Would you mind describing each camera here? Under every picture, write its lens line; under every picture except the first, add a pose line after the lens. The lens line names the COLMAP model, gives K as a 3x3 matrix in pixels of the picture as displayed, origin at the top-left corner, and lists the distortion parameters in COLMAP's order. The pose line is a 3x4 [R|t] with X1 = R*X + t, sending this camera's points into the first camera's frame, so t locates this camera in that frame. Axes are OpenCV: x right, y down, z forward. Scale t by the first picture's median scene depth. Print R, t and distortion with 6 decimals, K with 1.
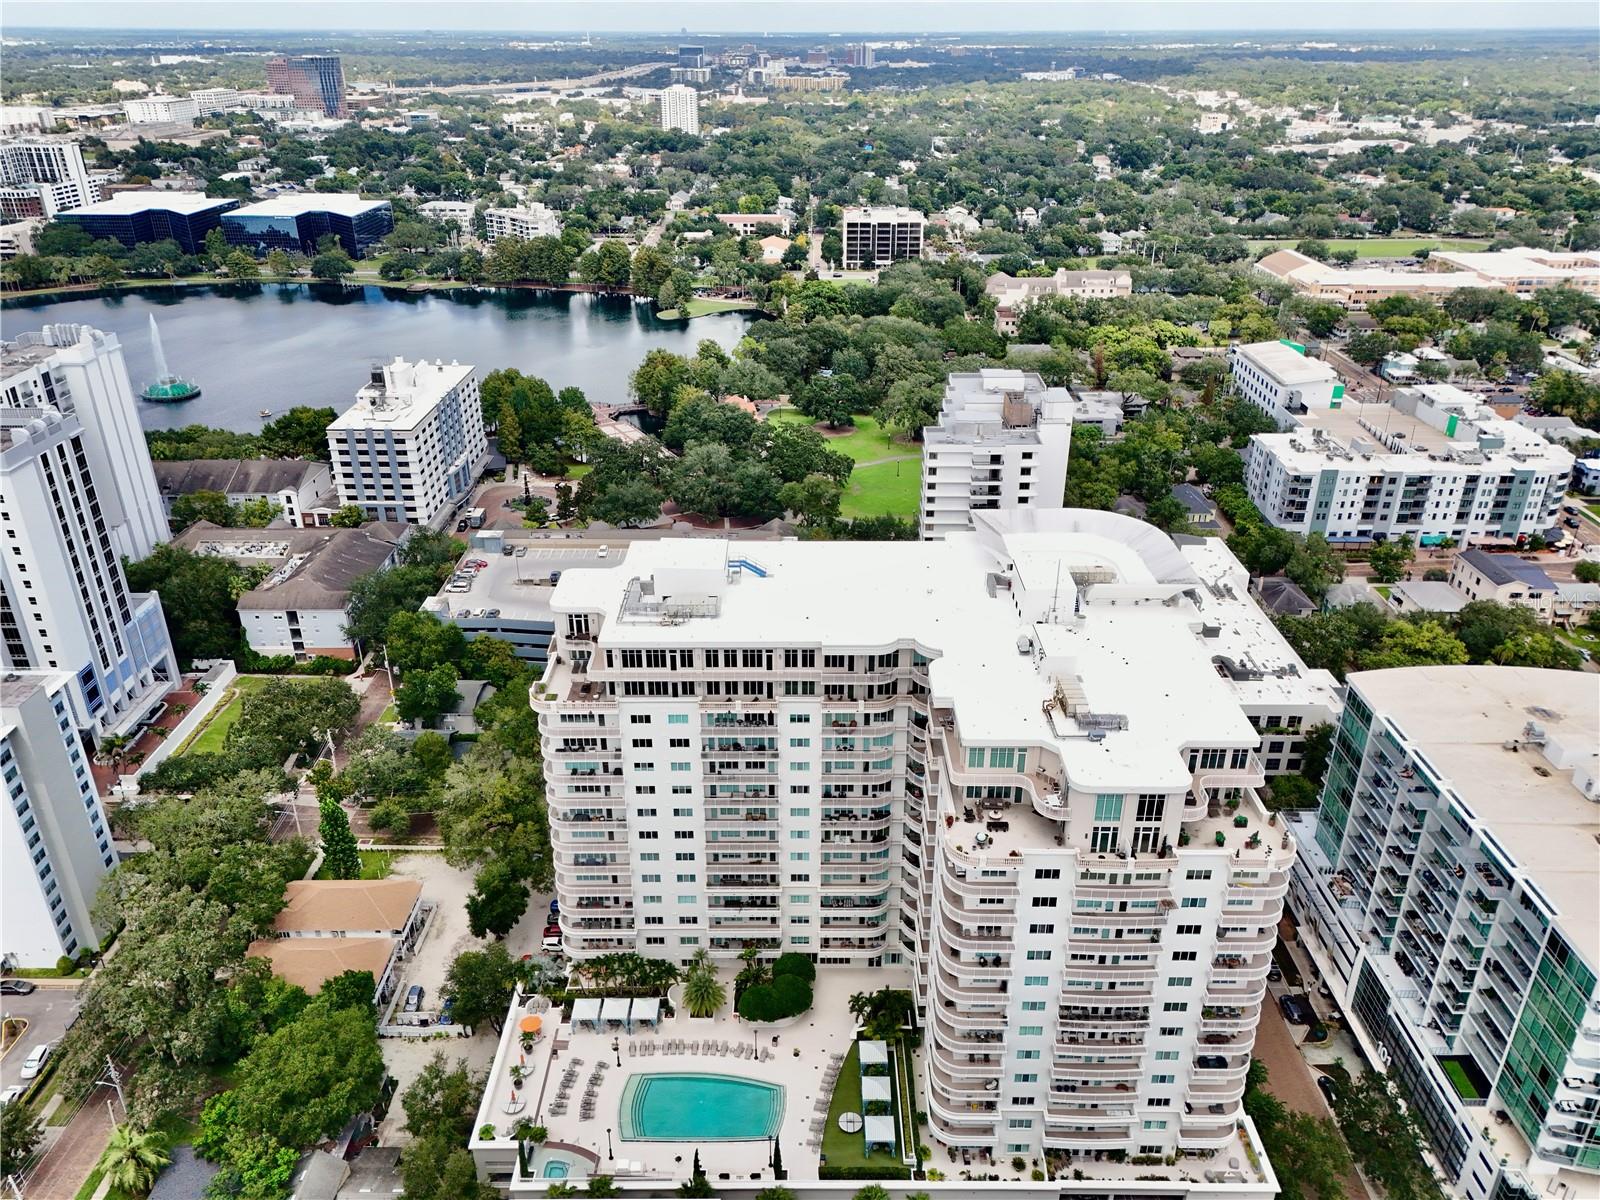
lens RADIAL K [[1174.6, 0, 798.9], [0, 1174.6, 624.0], [0, 0, 1]] dist [0.083173, -0.086897]
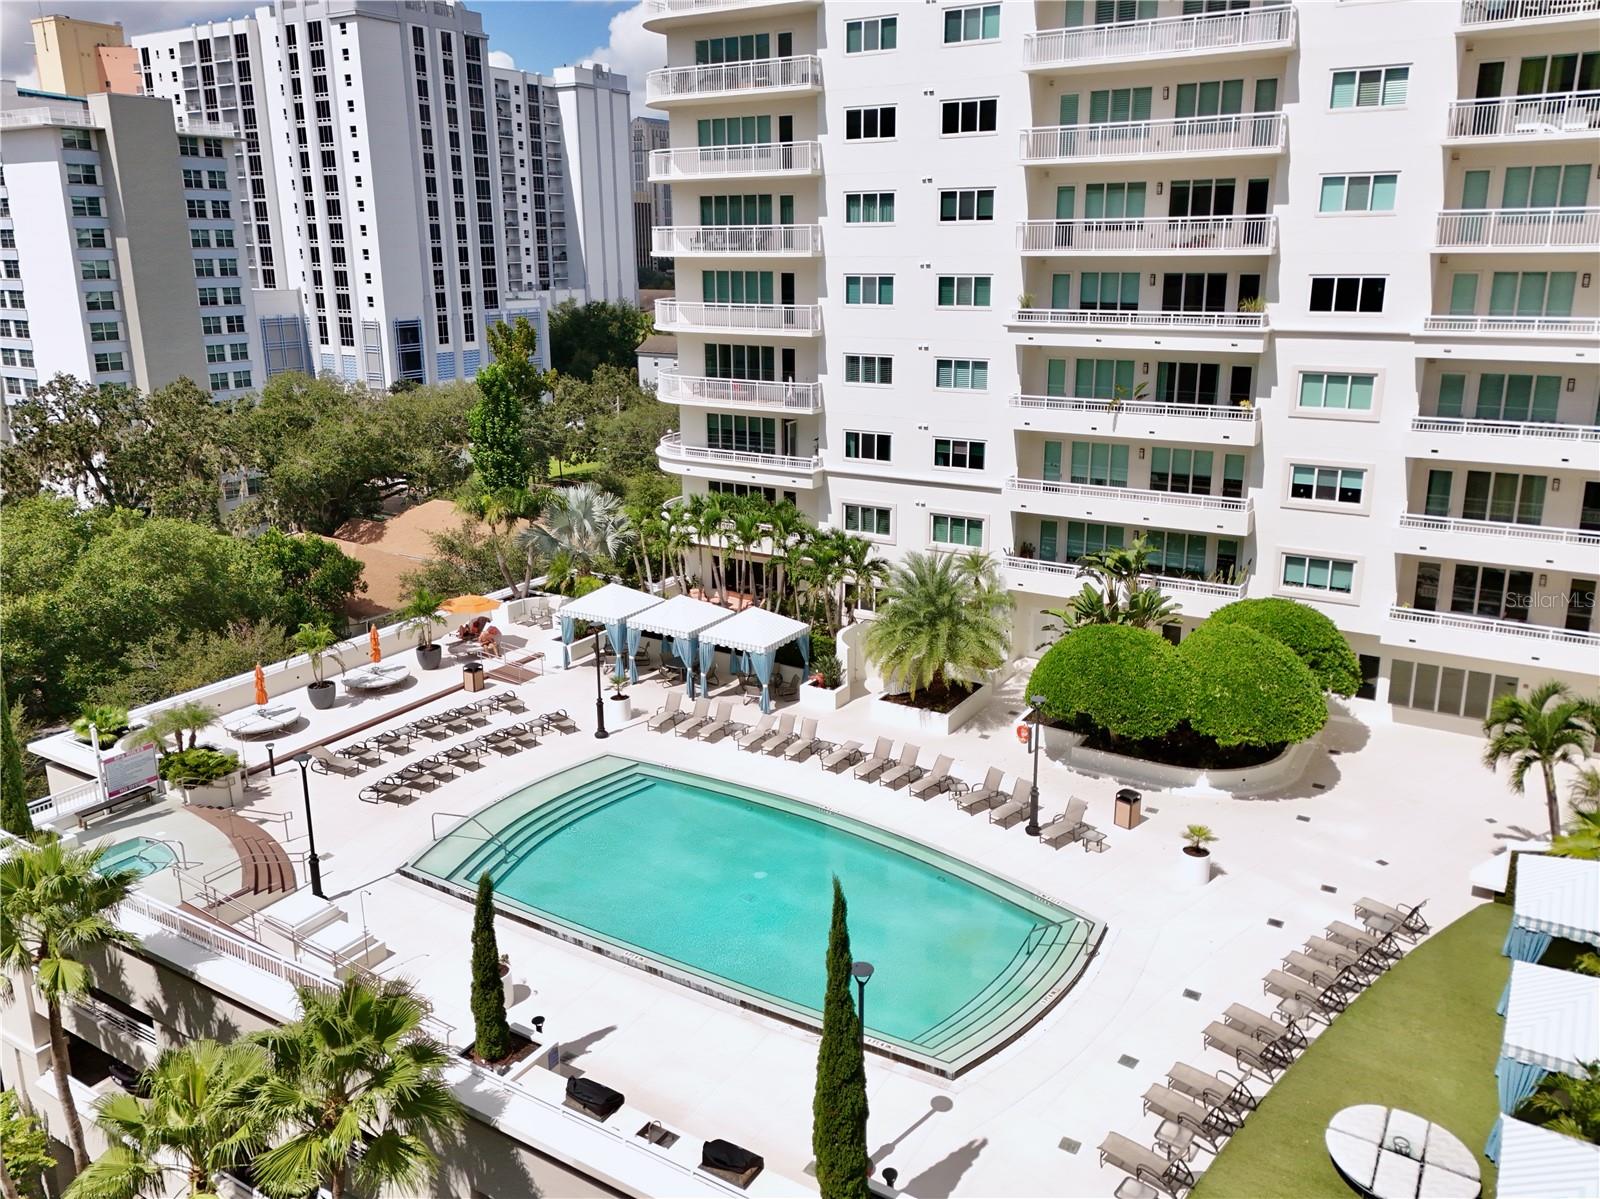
lens RADIAL K [[1245.4, 0, 765.0], [0, 1245.4, 566.6], [0, 0, 1]] dist [0.009202, 0.006186]
pose [[0.845370, 0.134228, -0.517043, 0.043364], [-0.223596, 0.967958, -0.114293, 0.332617], [0.485134, 0.212228, 0.848295, 0.687293]]
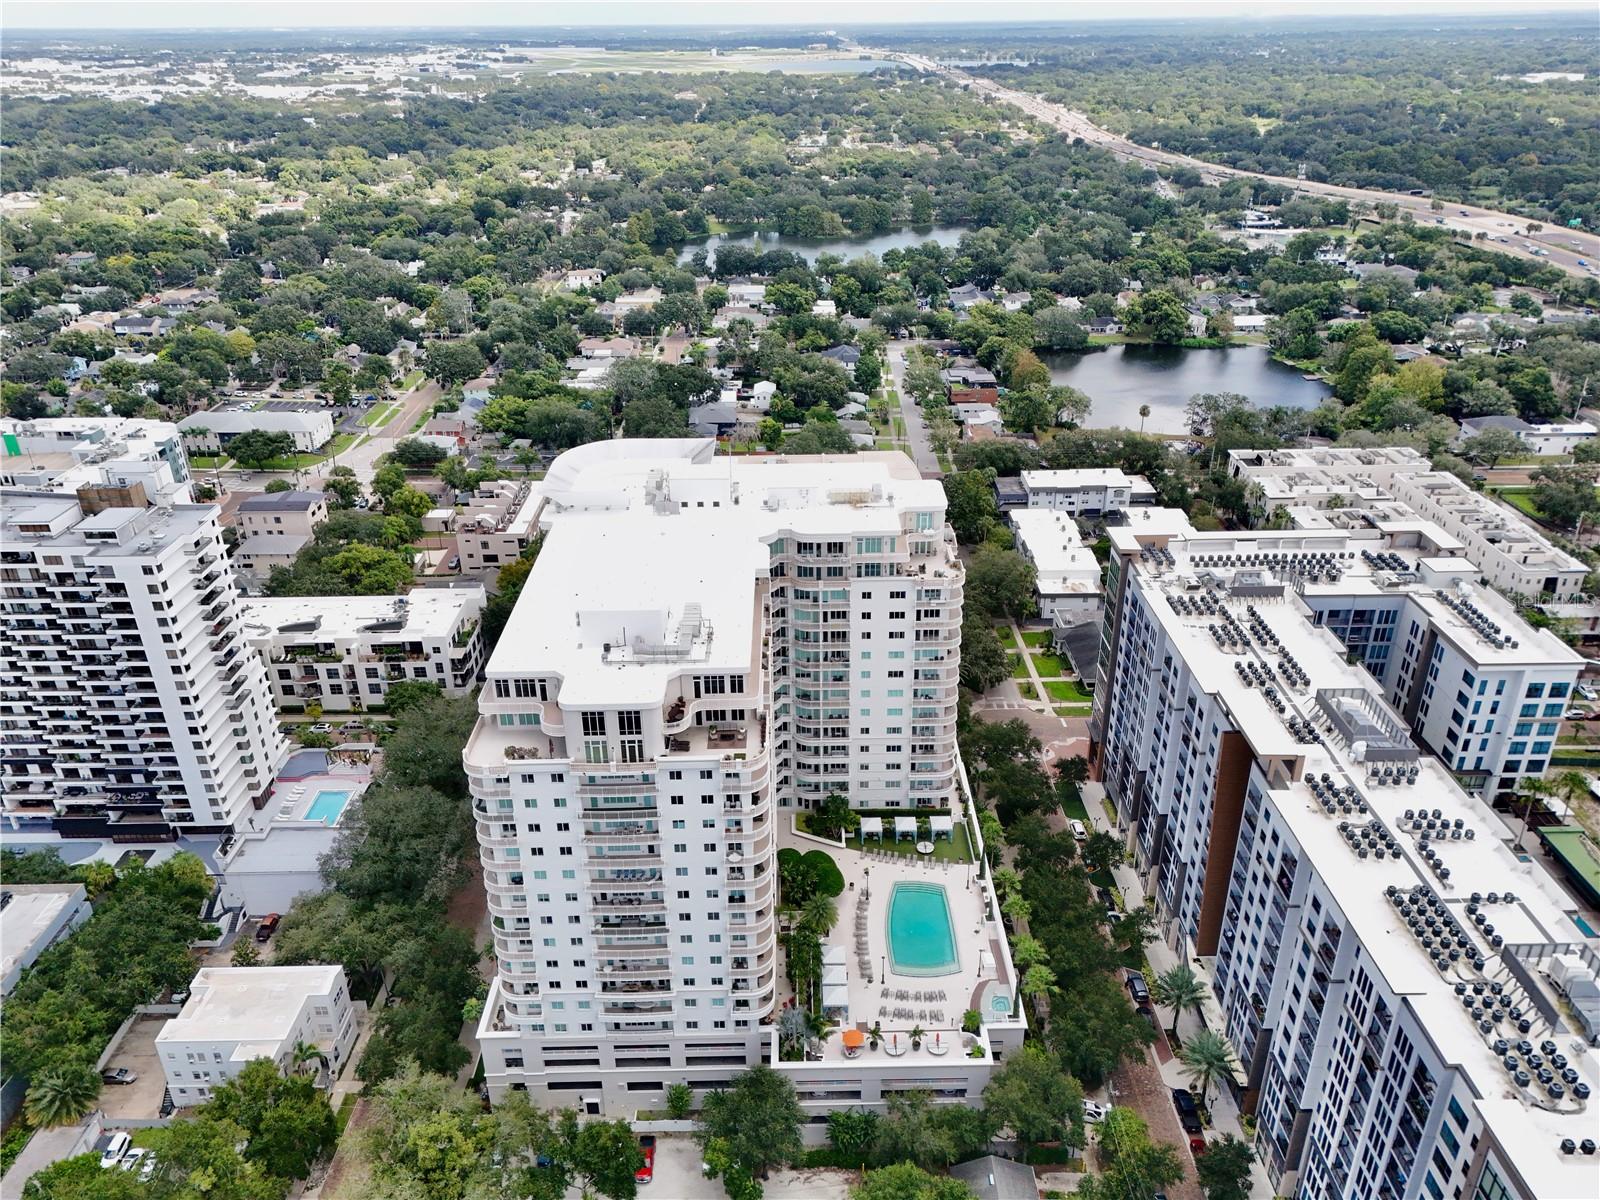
lens RADIAL K [[1174.6, 0, 798.9], [0, 1174.6, 624.0], [0, 0, 1]] dist [0.083173, -0.086897]
pose [[-0.022784, -0.452721, 0.891361, -0.917306], [0.458416, 0.787606, 0.411742, -0.355864], [-0.888446, 0.417995, 0.189589, 0.675537]]
